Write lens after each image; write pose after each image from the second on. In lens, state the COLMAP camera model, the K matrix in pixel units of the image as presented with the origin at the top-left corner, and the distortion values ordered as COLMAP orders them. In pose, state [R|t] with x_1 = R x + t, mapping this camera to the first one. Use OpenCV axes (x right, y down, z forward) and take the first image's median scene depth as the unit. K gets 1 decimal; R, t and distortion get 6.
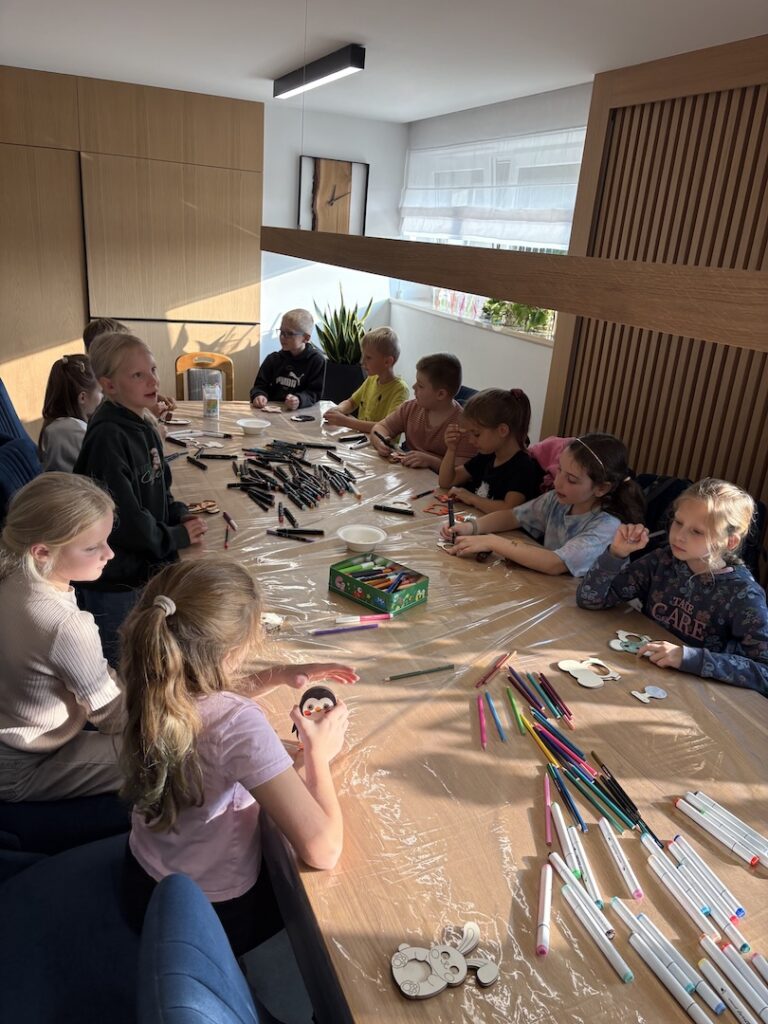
lens RADIAL K [[783.2, 0, 384.0], [0, 783.2, 512.0], [0, 0, 1]] dist [-0.003295, 0.106370]
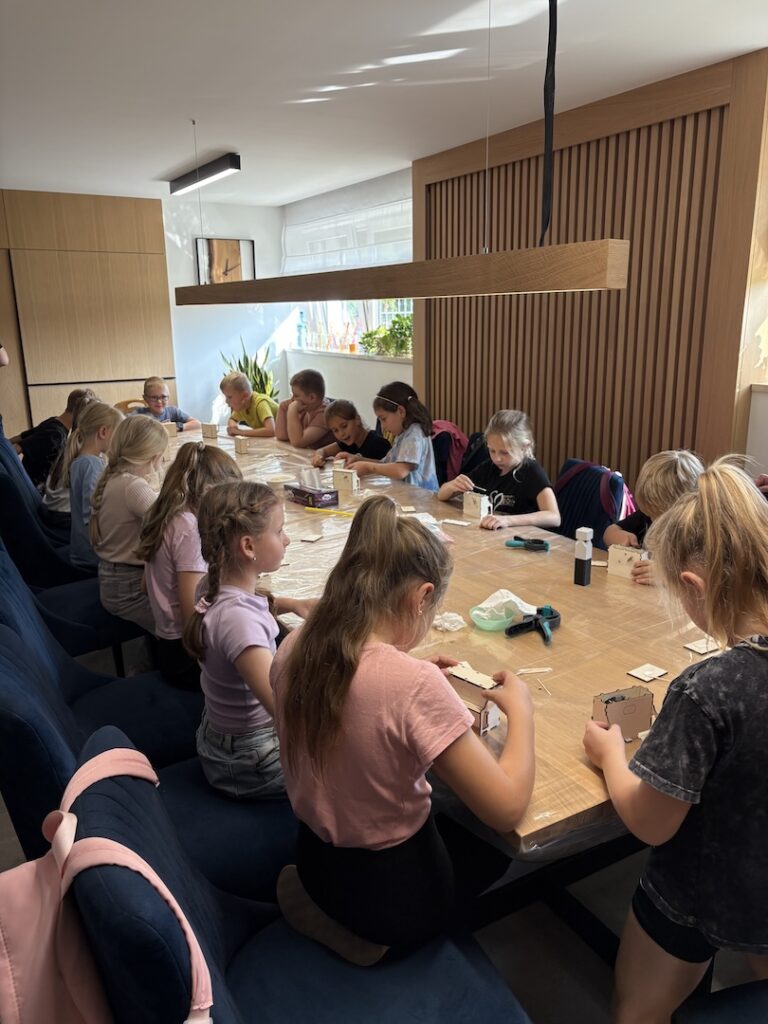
lens RADIAL K [[783.2, 0, 384.0], [0, 783.2, 512.0], [0, 0, 1]] dist [-0.003295, 0.106370]
pose [[0.987605, -0.119384, 0.101898, 0.007716], [0.127629, 0.988701, -0.078622, 0.117628], [-0.091361, 0.090653, 0.991683, -0.228905]]
